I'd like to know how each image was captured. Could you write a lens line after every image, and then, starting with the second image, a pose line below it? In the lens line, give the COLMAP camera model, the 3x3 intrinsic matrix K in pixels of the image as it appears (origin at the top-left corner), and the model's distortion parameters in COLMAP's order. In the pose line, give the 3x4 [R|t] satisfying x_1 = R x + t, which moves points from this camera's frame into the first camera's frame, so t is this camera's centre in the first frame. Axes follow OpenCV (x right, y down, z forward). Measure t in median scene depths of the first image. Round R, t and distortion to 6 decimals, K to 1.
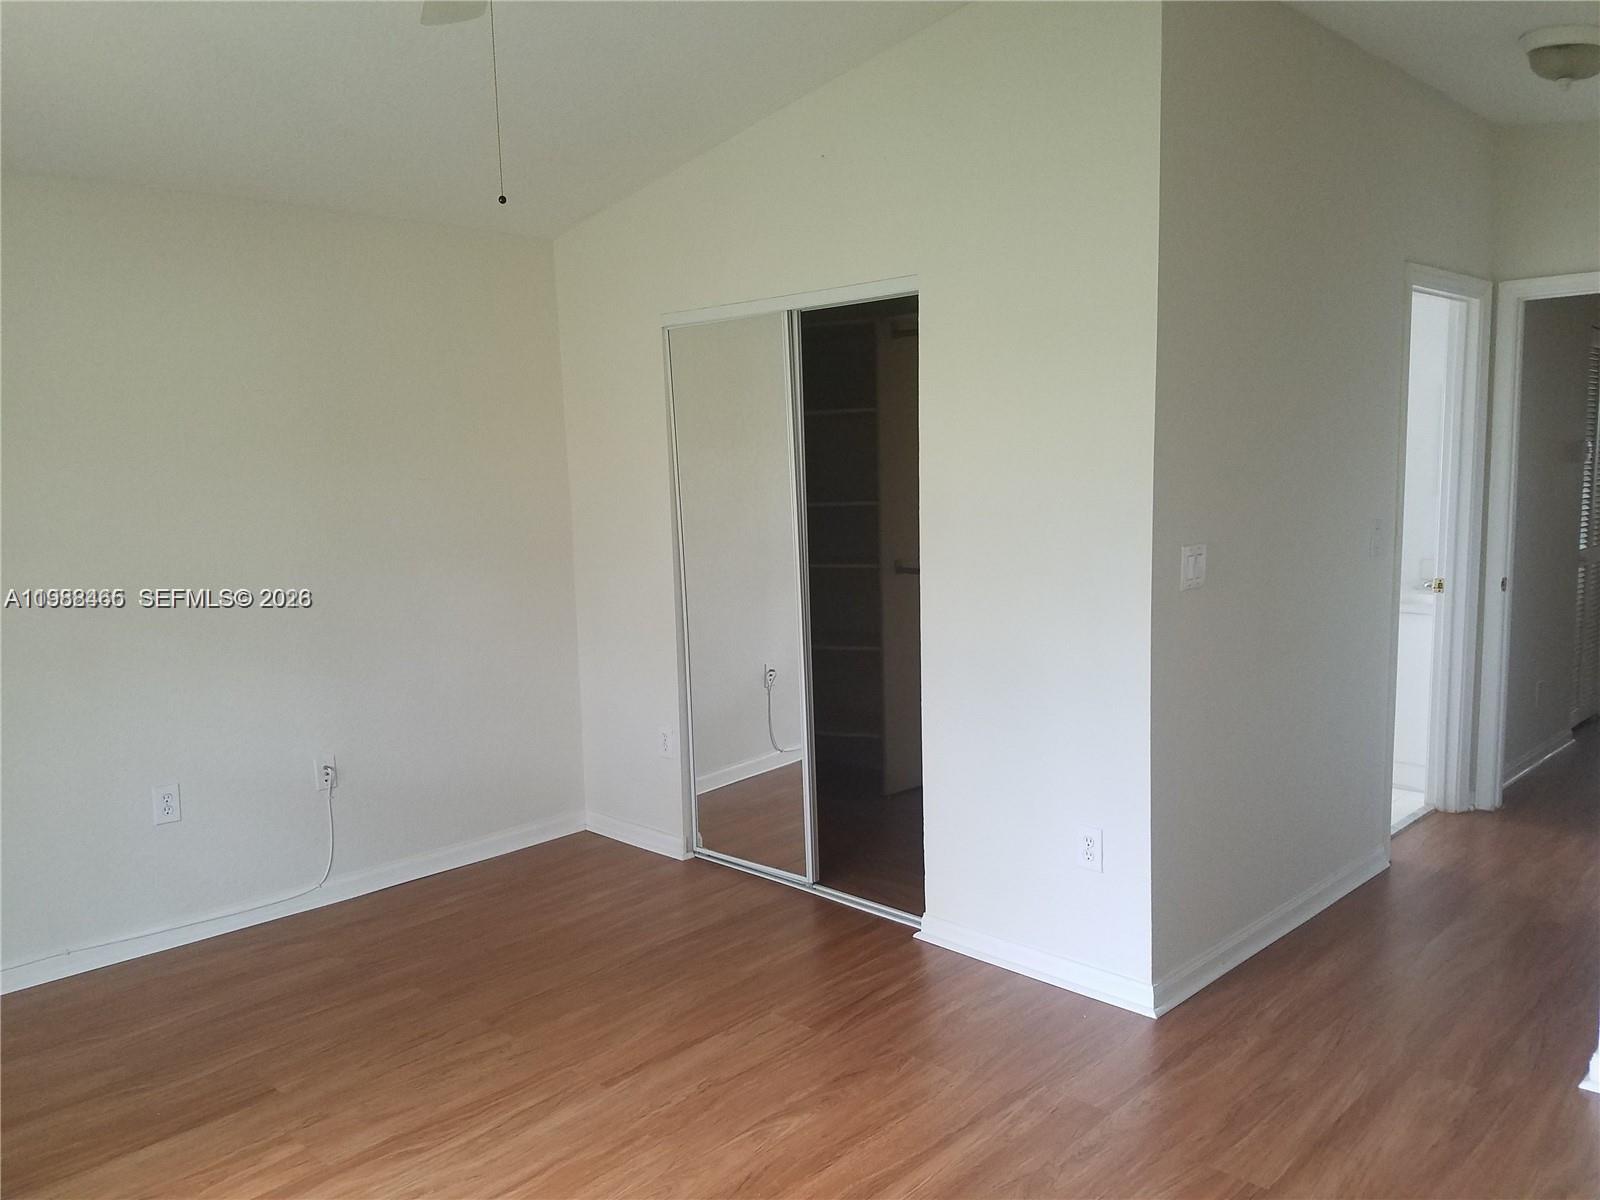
lens RADIAL K [[1219.1, 0, 810.2], [0, 1219.1, 601.4], [0, 0, 1]] dist [-0.013935, -0.015122]
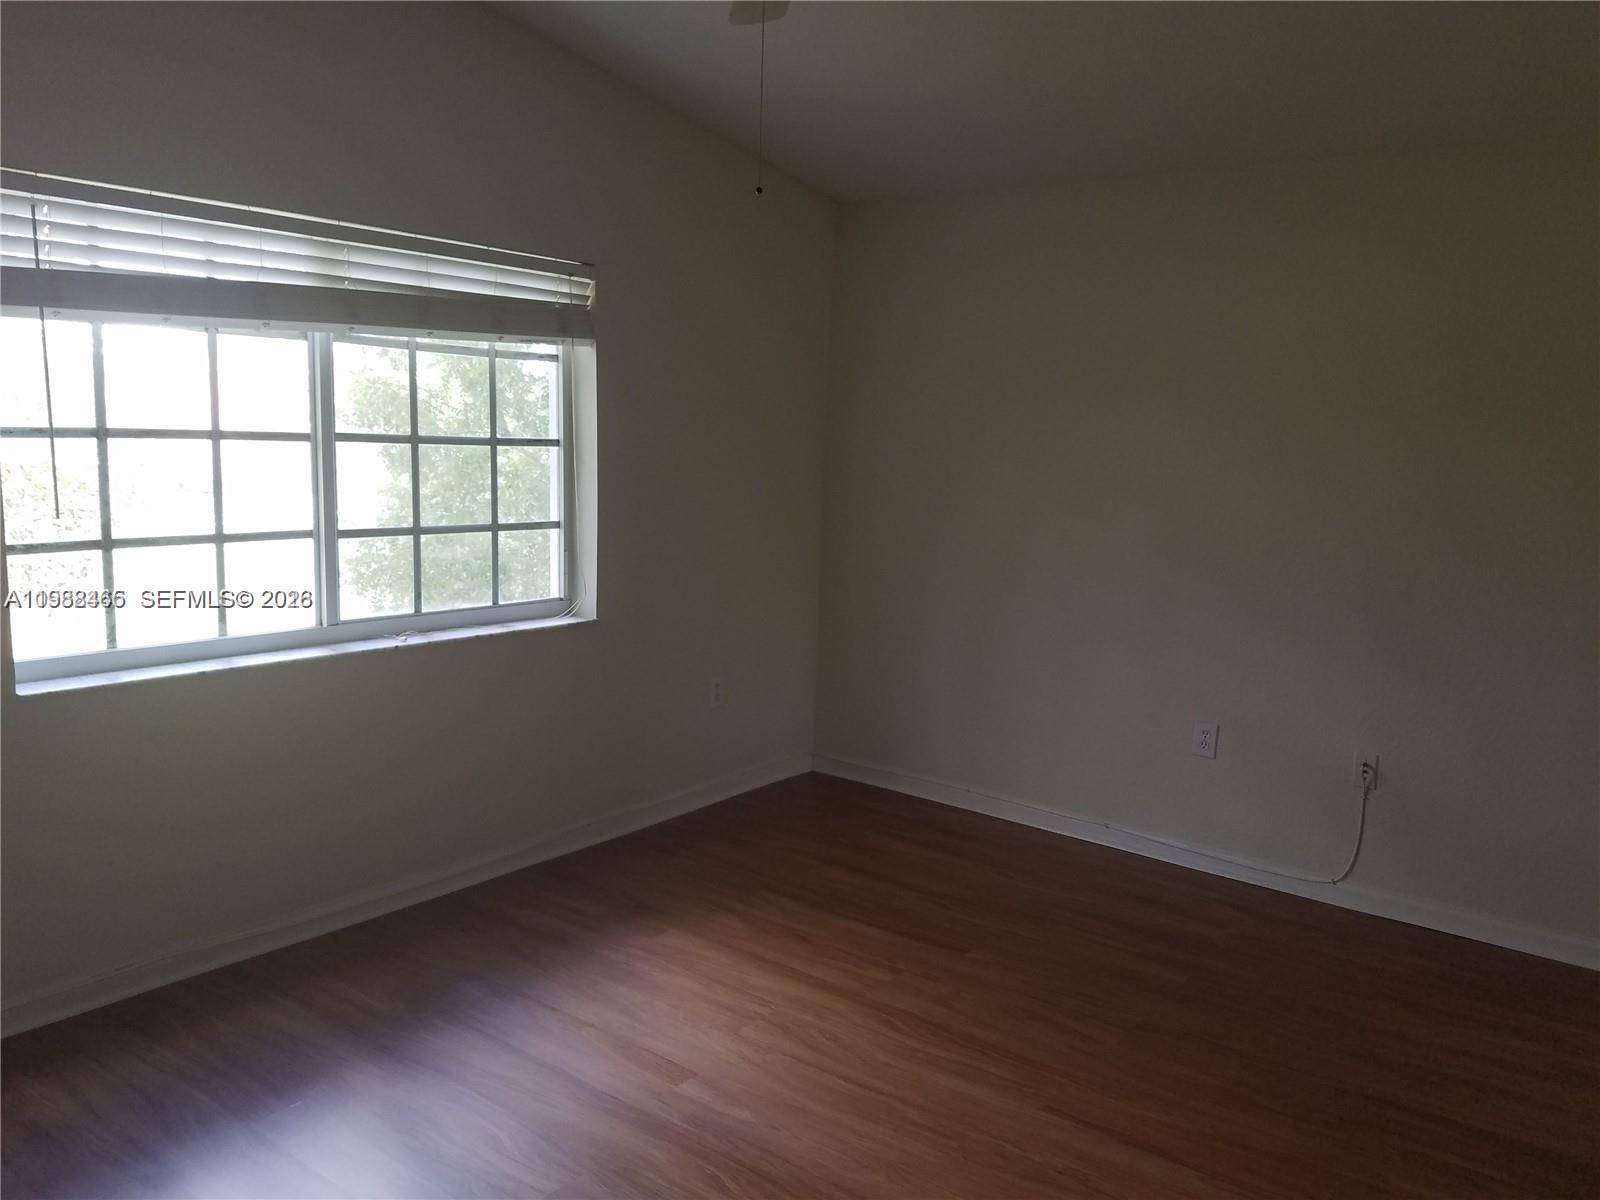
lens RADIAL K [[1219.1, 0, 808.8], [0, 1219.1, 600.0], [0, 0, 1]] dist [-0.013935, -0.015122]
pose [[0.080670, 0.161936, -0.983498, 0.690094], [-0.149796, 0.977477, 0.148658, -0.090624], [0.985421, 0.135331, 0.103110, 0.712153]]
